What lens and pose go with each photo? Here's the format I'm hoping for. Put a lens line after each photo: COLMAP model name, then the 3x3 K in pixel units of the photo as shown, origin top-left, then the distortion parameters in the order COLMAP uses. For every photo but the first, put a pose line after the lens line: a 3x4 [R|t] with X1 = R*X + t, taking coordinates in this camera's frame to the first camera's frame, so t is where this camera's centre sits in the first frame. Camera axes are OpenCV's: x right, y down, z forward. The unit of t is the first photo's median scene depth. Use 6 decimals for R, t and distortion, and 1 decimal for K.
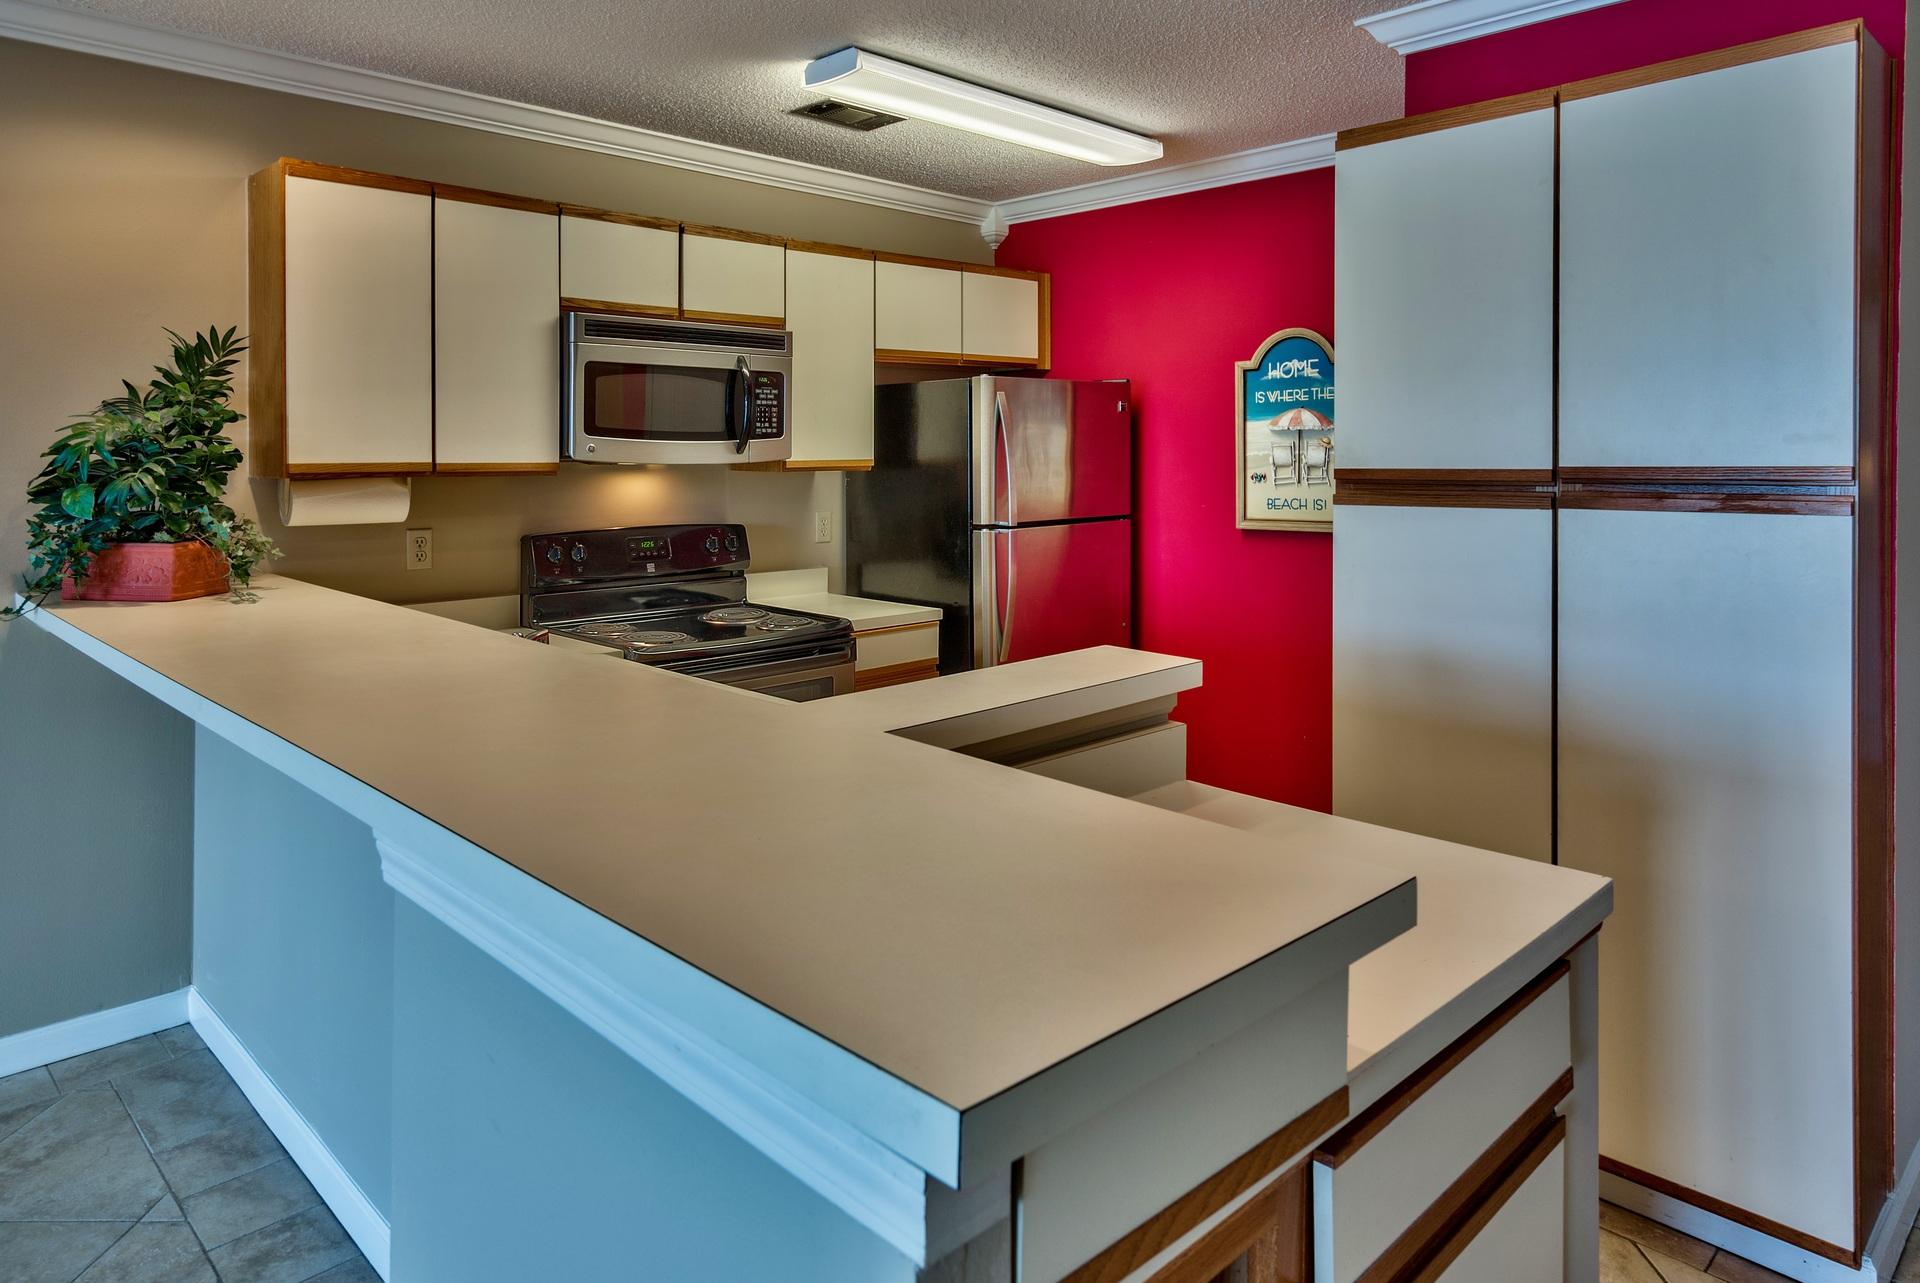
lens RADIAL K [[1200.2, 0, 985.7], [0, 1200.2, 473.3], [0, 0, 1]] dist [0.023158, 0.000215]
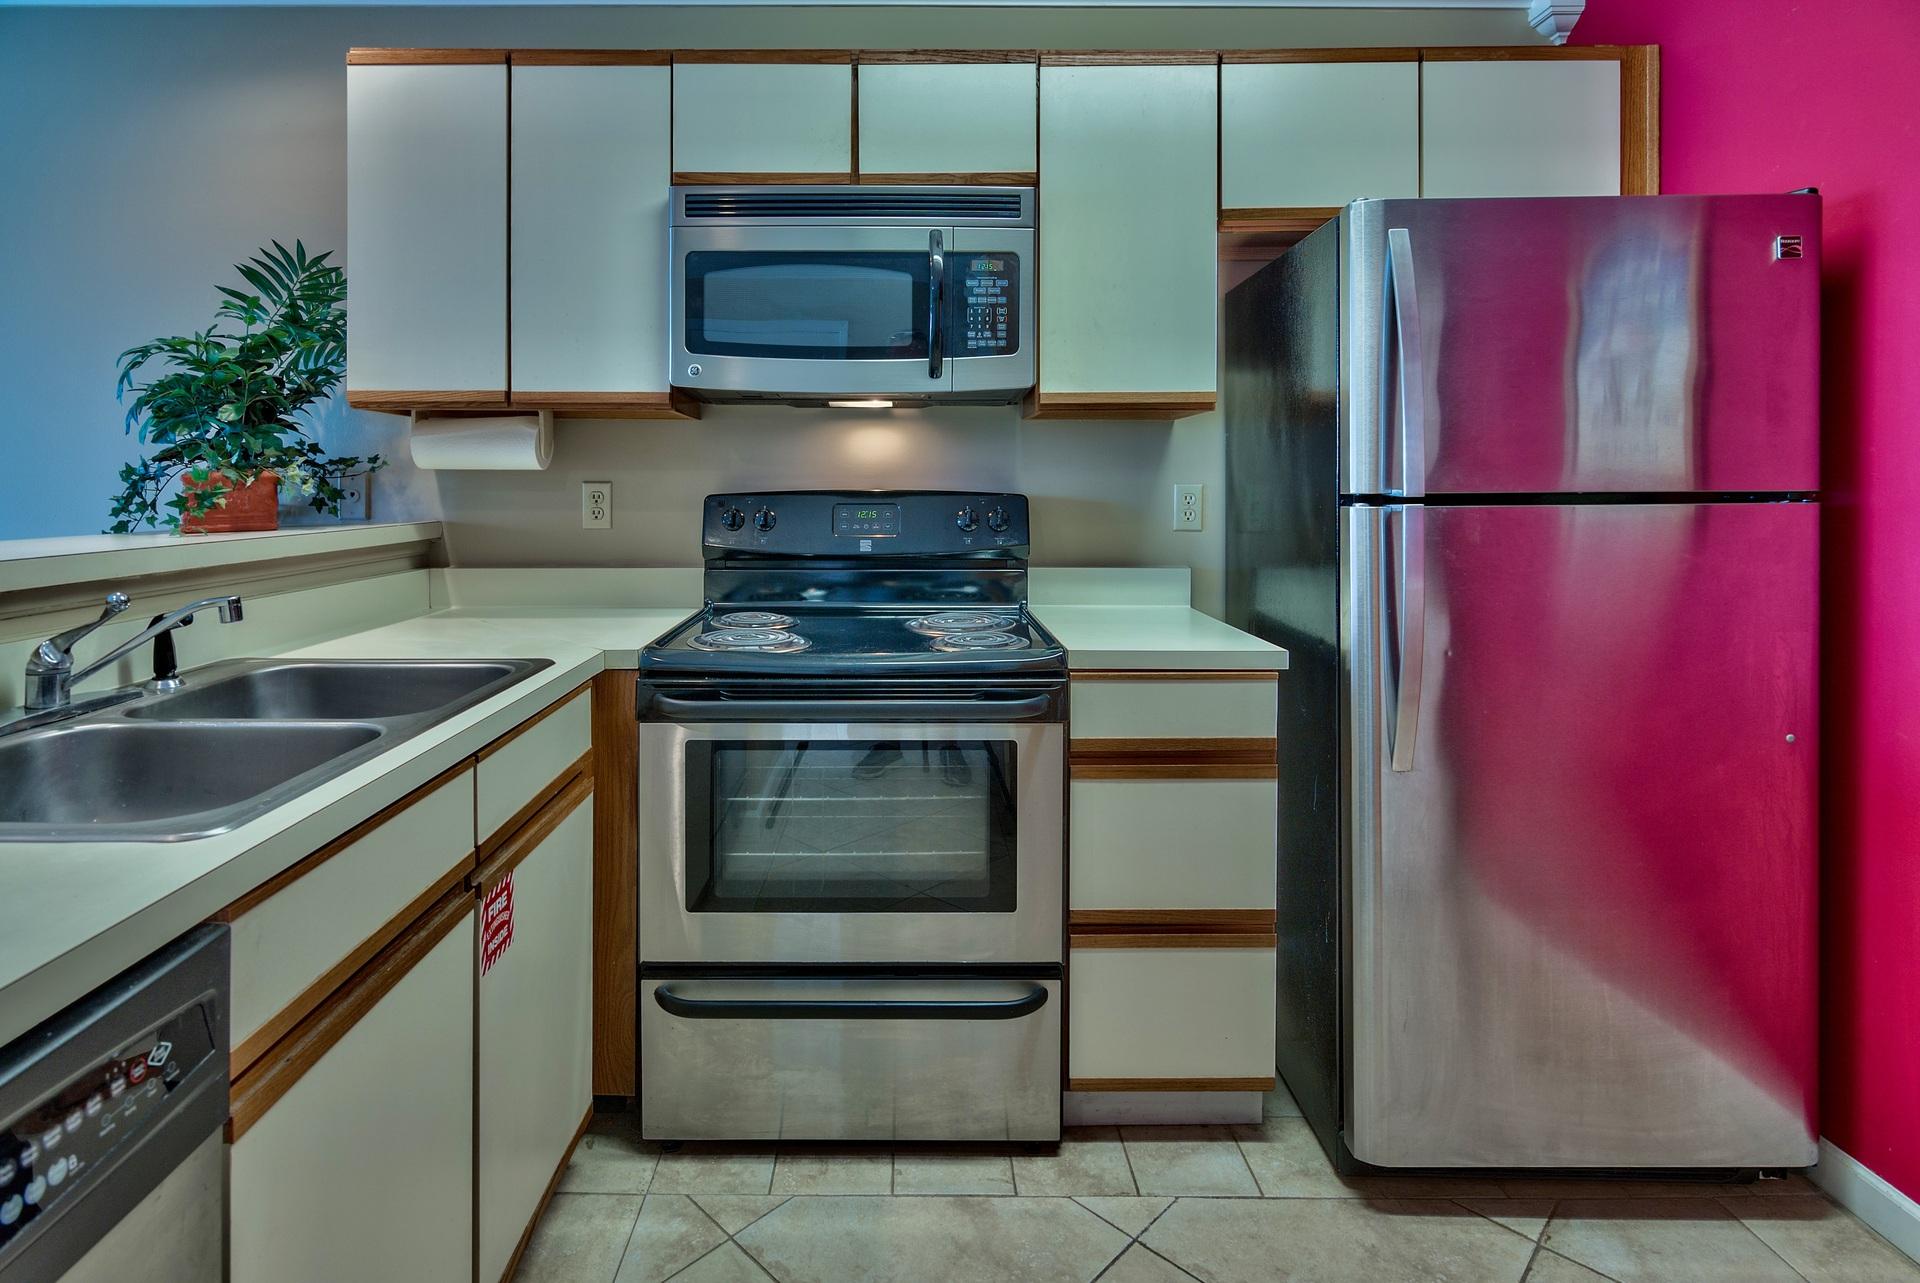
lens RADIAL K [[986.3, 0, 885.4], [0, 986.3, 489.0], [0, 0, 1]] dist [-0.009284, 0.001628]
pose [[0.701422, 0.006763, -0.712715, 0.154776], [-0.012953, 0.999911, -0.003259, 0.044208], [0.712629, 0.011518, 0.701447, 0.566686]]
